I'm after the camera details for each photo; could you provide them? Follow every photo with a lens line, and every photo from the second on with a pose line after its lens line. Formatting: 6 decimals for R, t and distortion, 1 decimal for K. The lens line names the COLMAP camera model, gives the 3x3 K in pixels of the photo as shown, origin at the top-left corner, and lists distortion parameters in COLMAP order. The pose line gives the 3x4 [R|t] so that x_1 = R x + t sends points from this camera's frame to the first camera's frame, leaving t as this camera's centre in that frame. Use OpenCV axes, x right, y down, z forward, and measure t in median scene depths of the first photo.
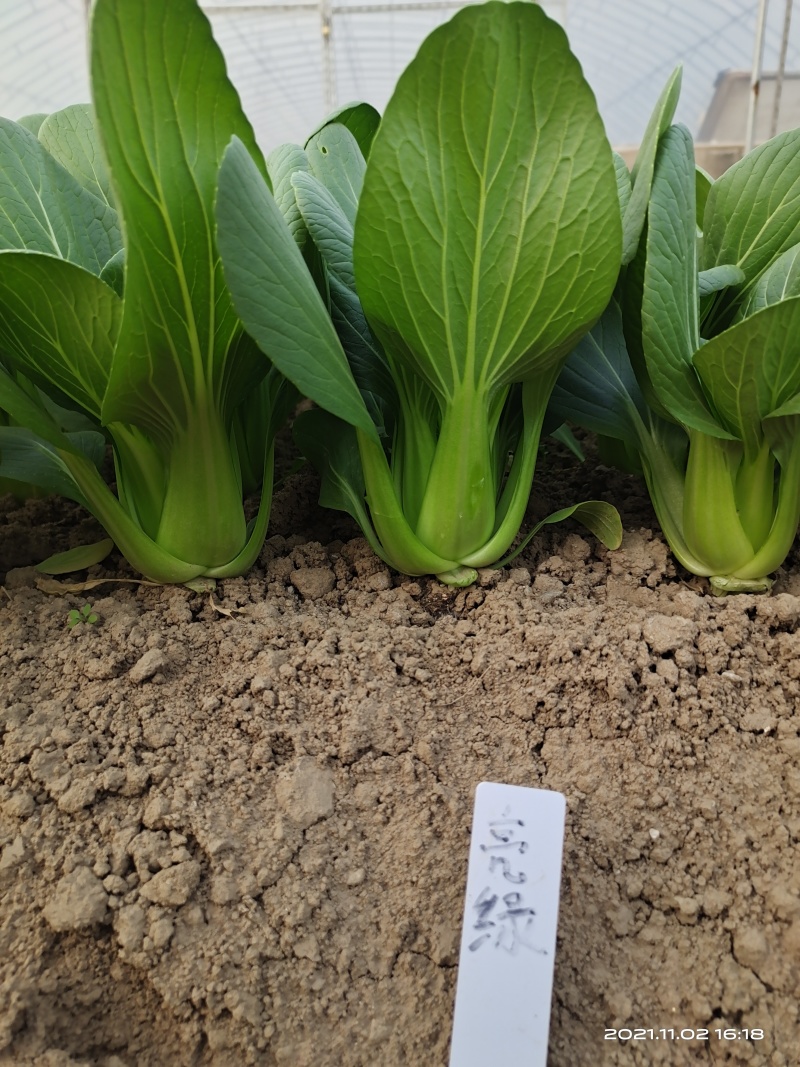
lens RADIAL K [[823.7, 0, 401.1], [0, 823.7, 536.2], [0, 0, 1]] dist [0.006933, -0.015306]
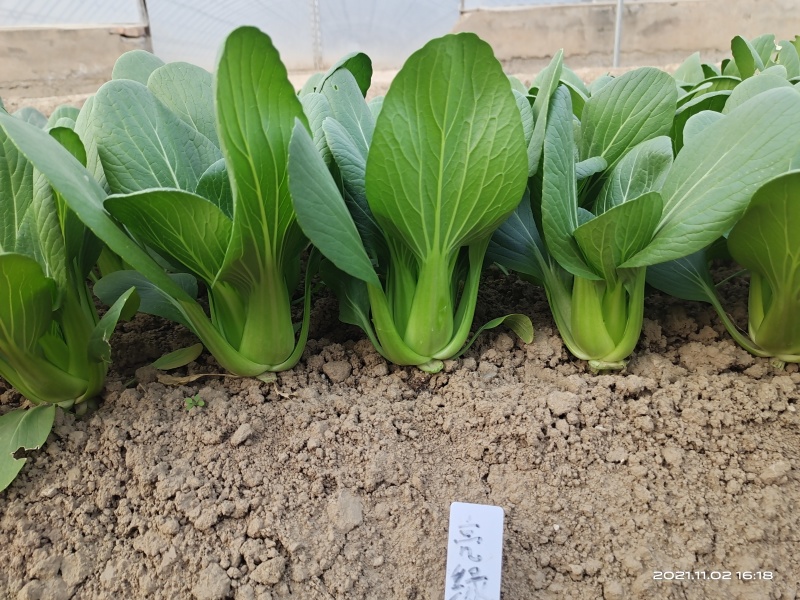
lens RADIAL K [[617.6, 0, 398.7], [0, 617.6, 298.0], [0, 0, 1]] dist [0.006933, -0.015306]
pose [[0.998663, -0.026863, 0.044158, -0.049697], [0.026590, 0.999624, 0.006757, -0.109967], [-0.044323, -0.005574, 0.999002, -0.214238]]
